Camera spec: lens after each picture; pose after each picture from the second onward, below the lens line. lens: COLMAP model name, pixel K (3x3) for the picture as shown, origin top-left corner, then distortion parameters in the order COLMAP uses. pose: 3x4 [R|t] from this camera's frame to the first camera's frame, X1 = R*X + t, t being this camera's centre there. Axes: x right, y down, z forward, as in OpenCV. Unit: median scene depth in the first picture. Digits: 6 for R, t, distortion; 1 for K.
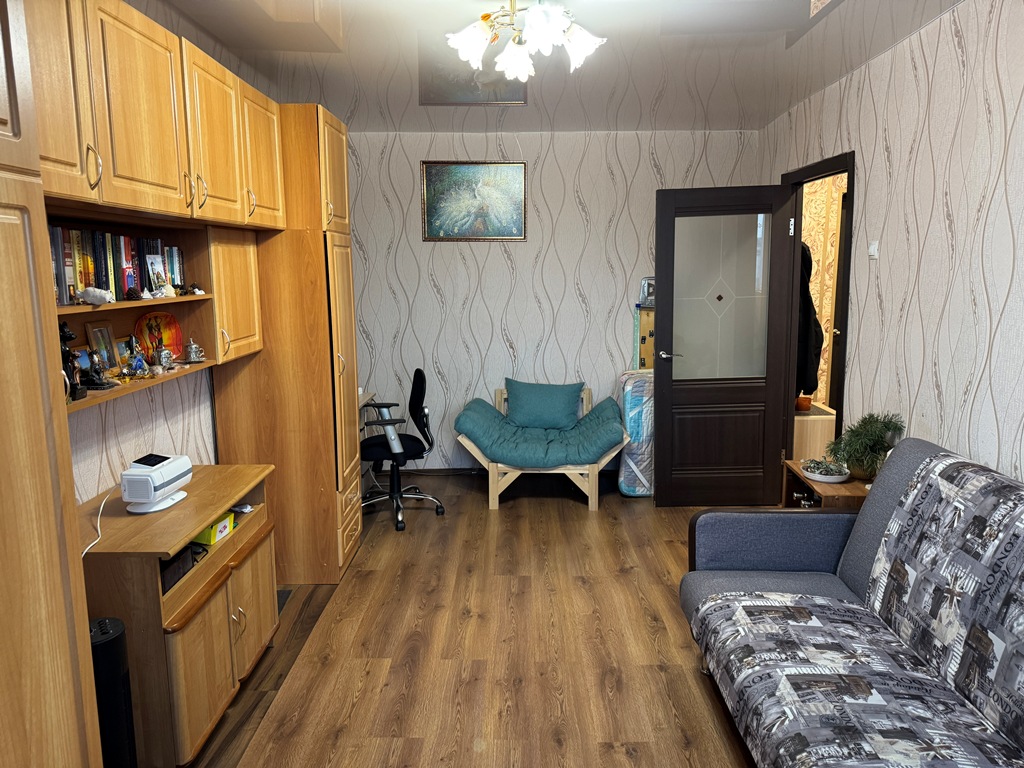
lens RADIAL K [[738.4, 0, 512.0], [0, 738.4, 384.0], [0, 0, 1]] dist [-0.045979, -0.001547]
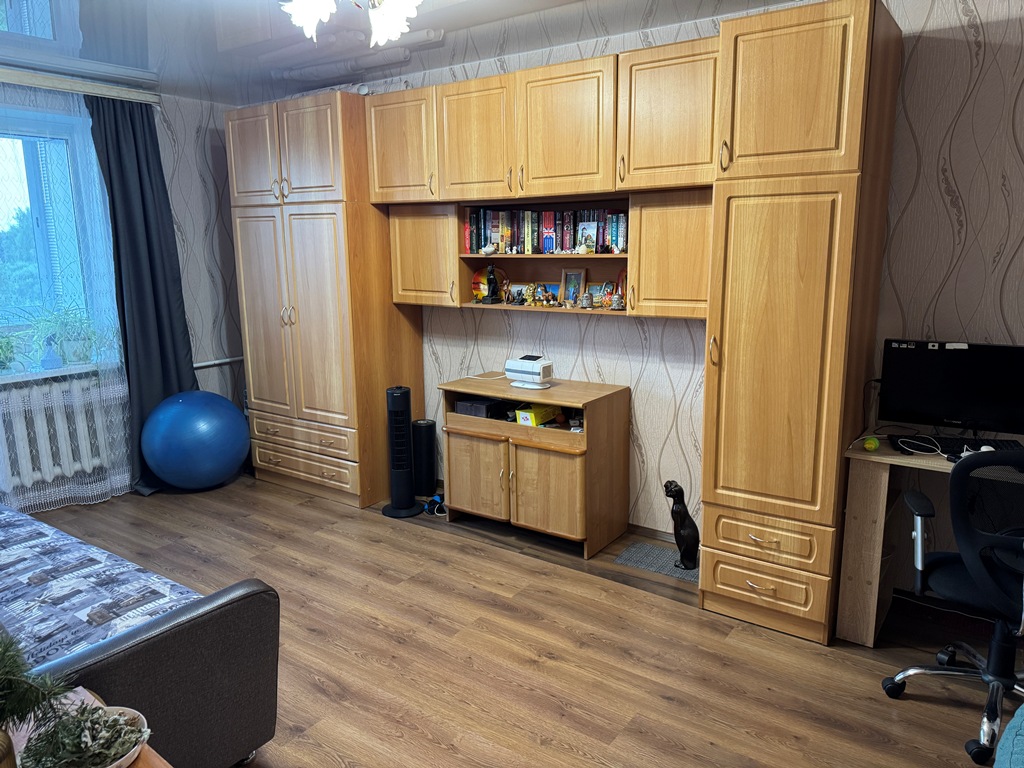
lens RADIAL K [[728.3, 0, 512.0], [0, 728.3, 384.0], [0, 0, 1]] dist [0.105961, -0.173337]
pose [[-0.584622, 0.164561, -0.794441, 0.764958], [-0.120049, 0.950887, 0.285311, -0.277587], [0.802375, 0.262171, -0.536154, 1.794725]]
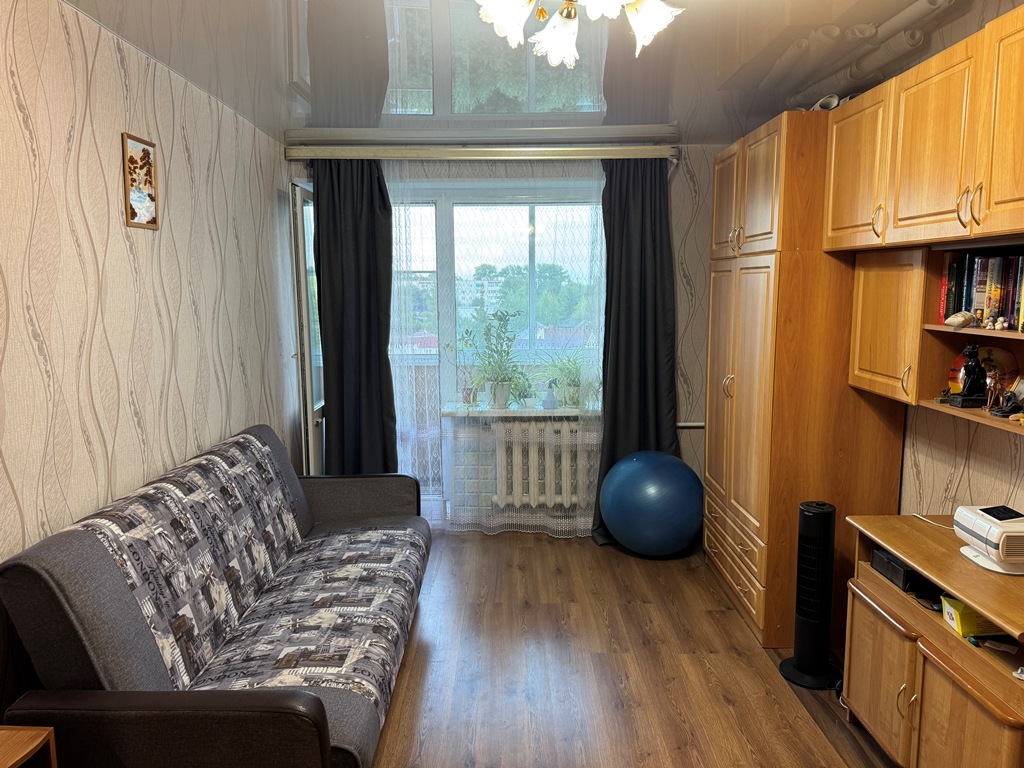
lens RADIAL K [[718.6, 0, 496.3], [0, 718.6, 378.1], [0, 0, 1]] dist [0.066578, -0.083619]
pose [[-0.999700, 0.013666, 0.020349, 0.094224], [0.018932, 0.957780, 0.286879, -0.310318], [-0.015570, 0.287178, -0.957751, 1.780790]]
